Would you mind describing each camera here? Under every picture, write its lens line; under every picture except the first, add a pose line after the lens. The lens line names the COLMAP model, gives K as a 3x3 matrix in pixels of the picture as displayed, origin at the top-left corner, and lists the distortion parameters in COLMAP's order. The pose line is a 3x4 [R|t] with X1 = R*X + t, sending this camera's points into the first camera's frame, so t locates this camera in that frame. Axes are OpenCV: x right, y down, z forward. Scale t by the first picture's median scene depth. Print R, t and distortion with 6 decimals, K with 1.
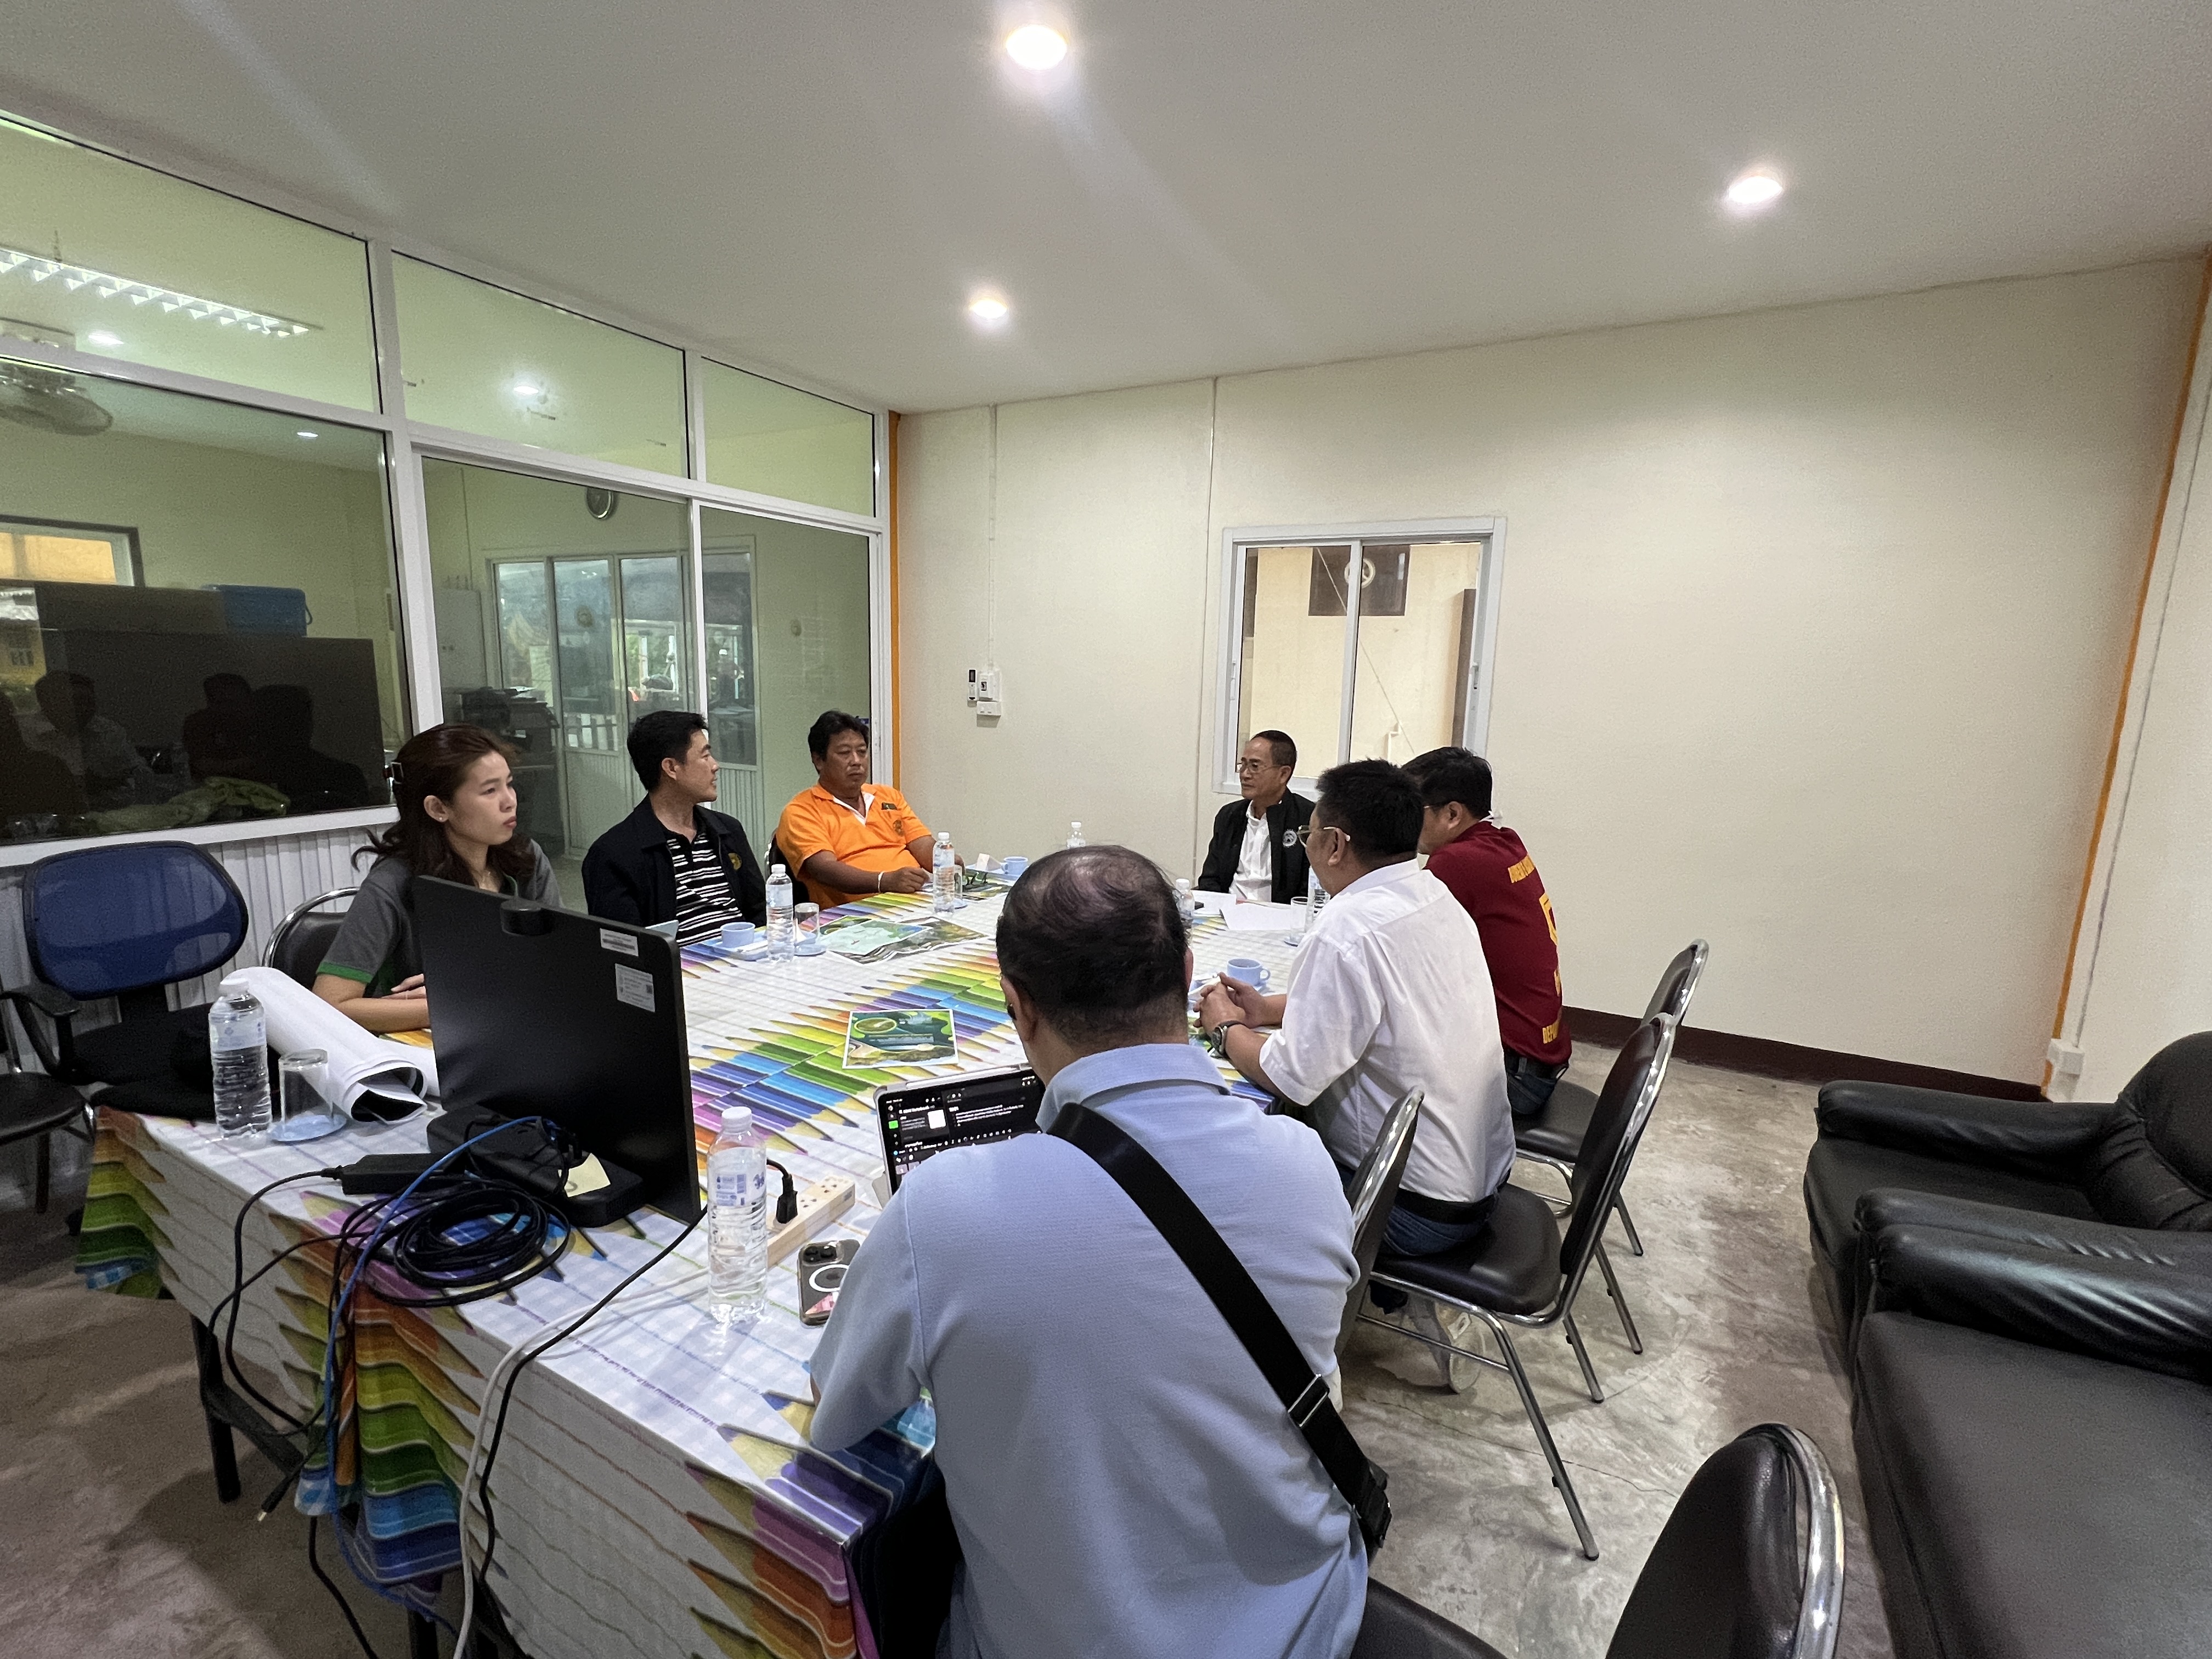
lens RADIAL K [[990.5, 0, 1106.0], [0, 990.5, 829.5], [0, 0, 1]] dist [-0.003792, -0.000729]
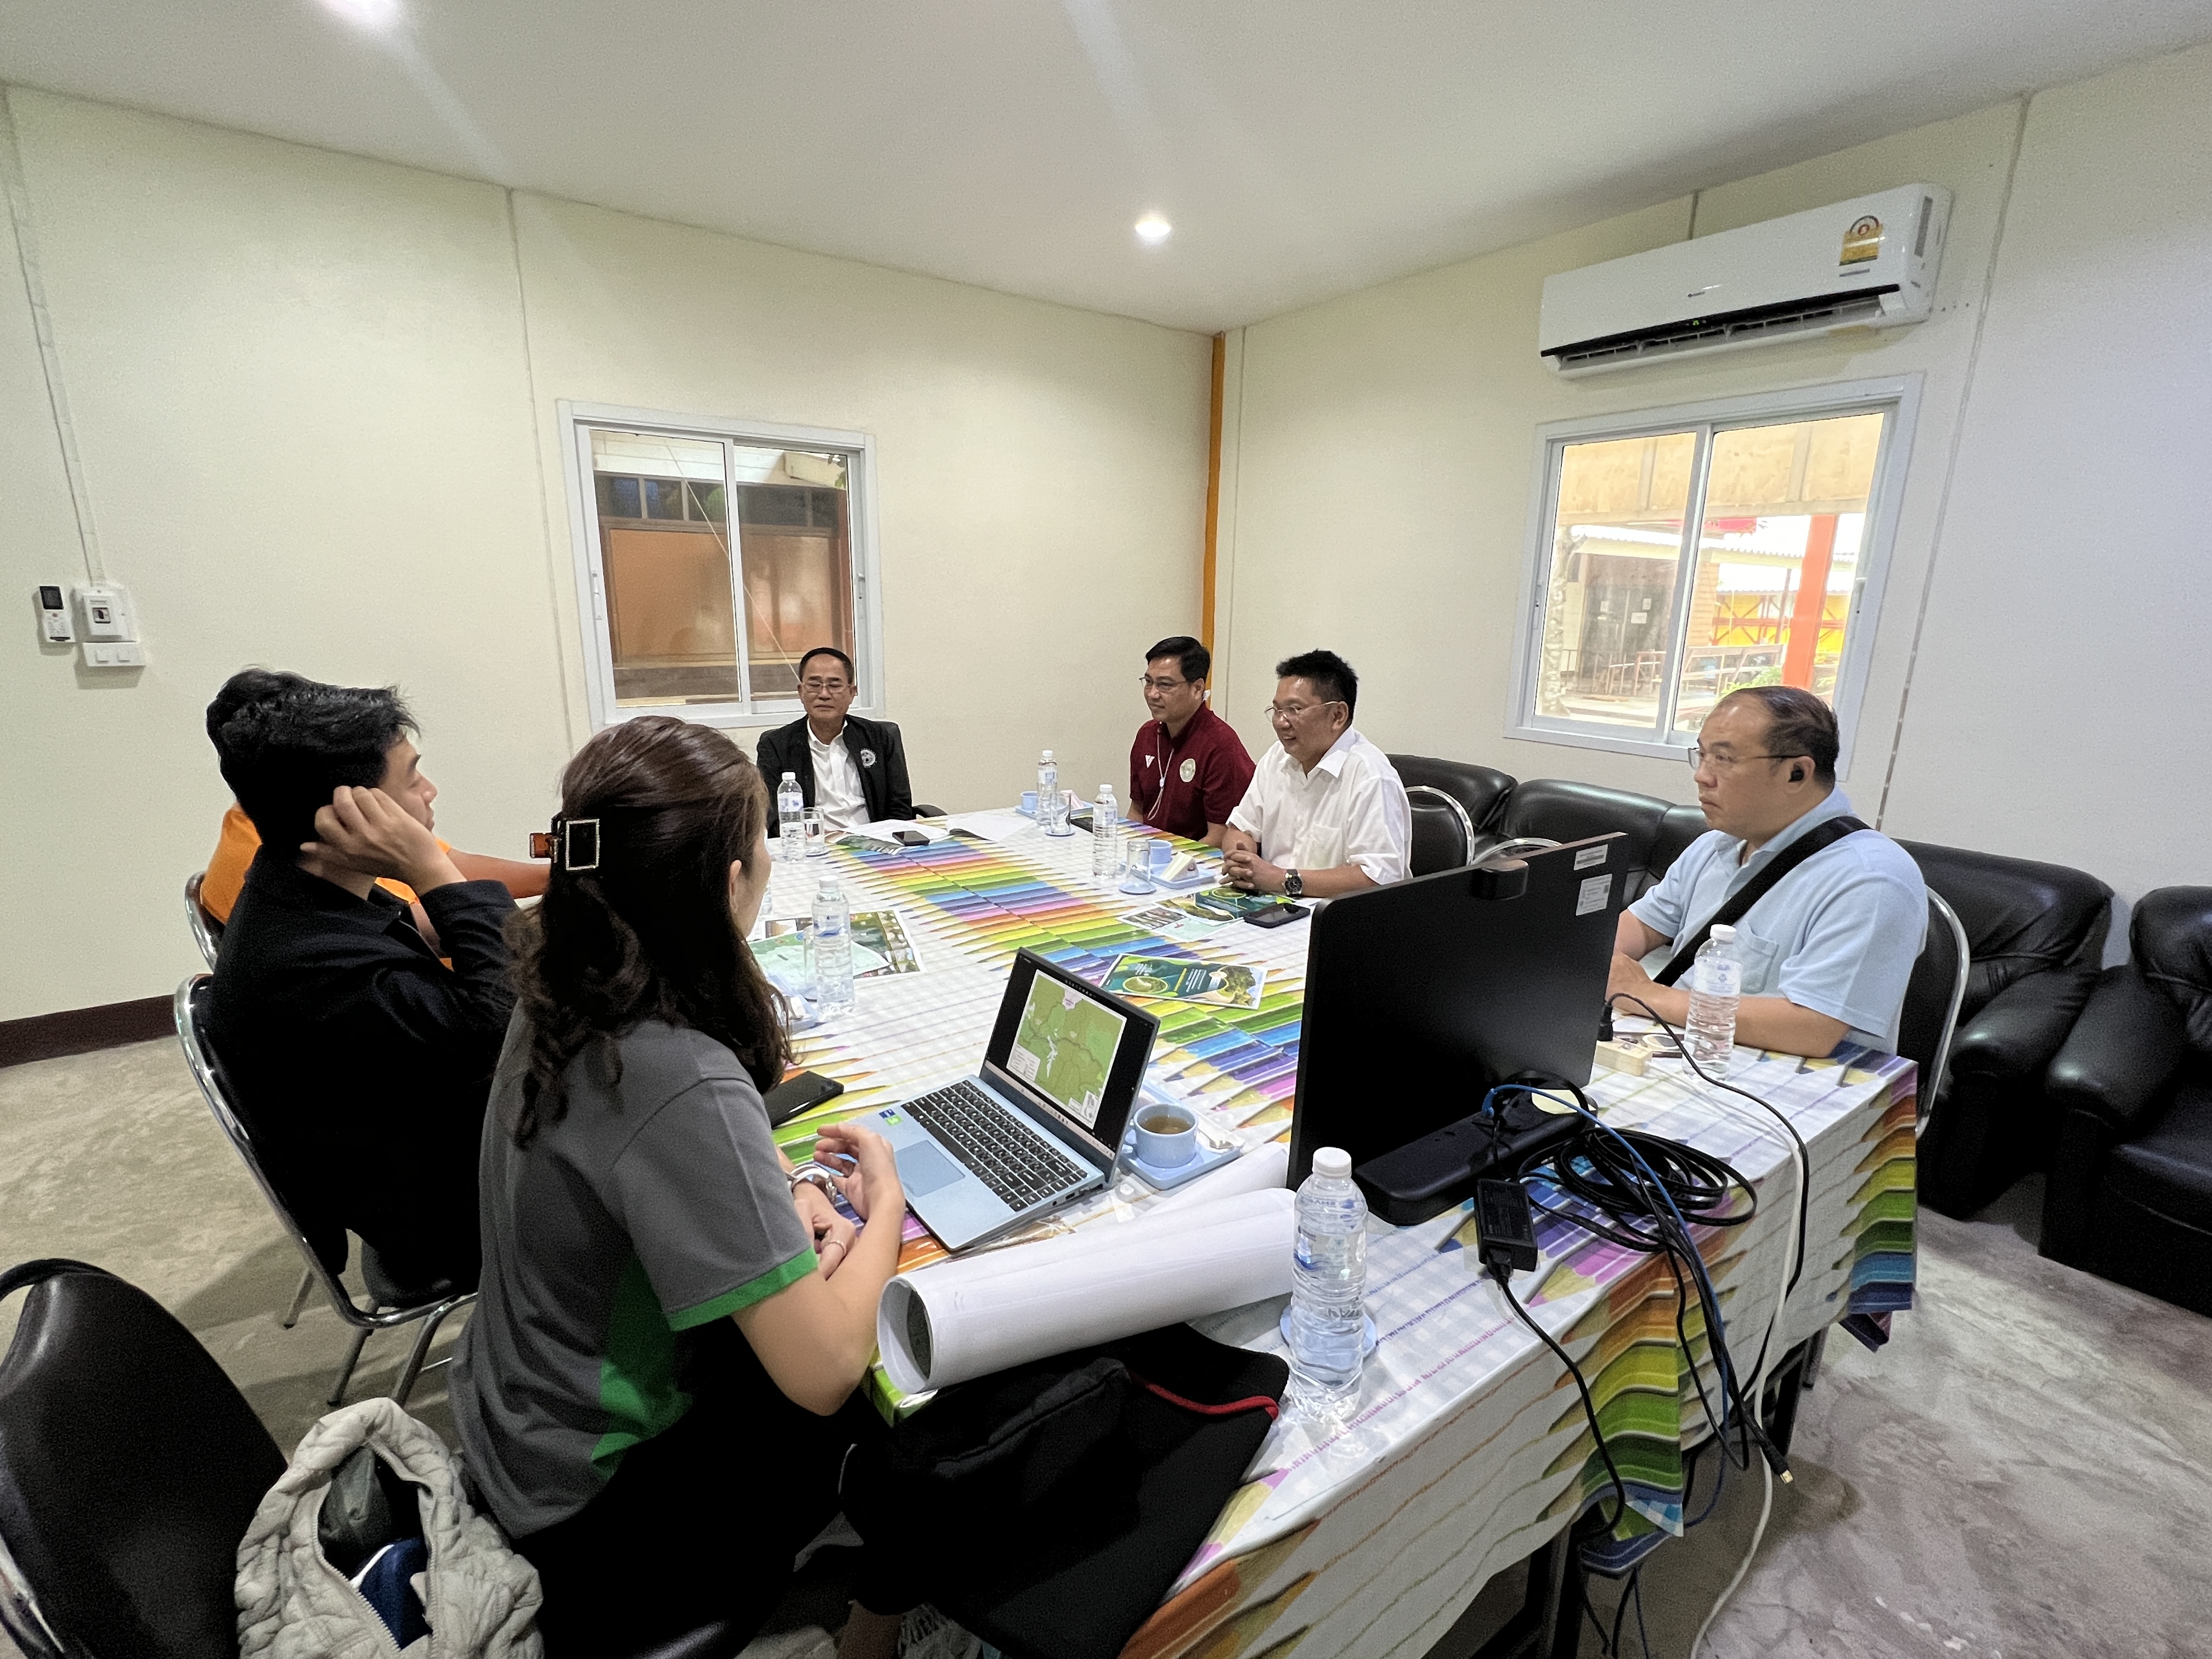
lens RADIAL K [[990.5, 0, 1106.0], [0, 990.5, 829.5], [0, 0, 1]] dist [-0.003792, -0.000729]
pose [[0.430554, -0.226566, 0.873666, -0.822241], [0.145889, 0.972722, 0.180357, -0.090162], [-0.890696, 0.049805, 0.451862, 0.499348]]
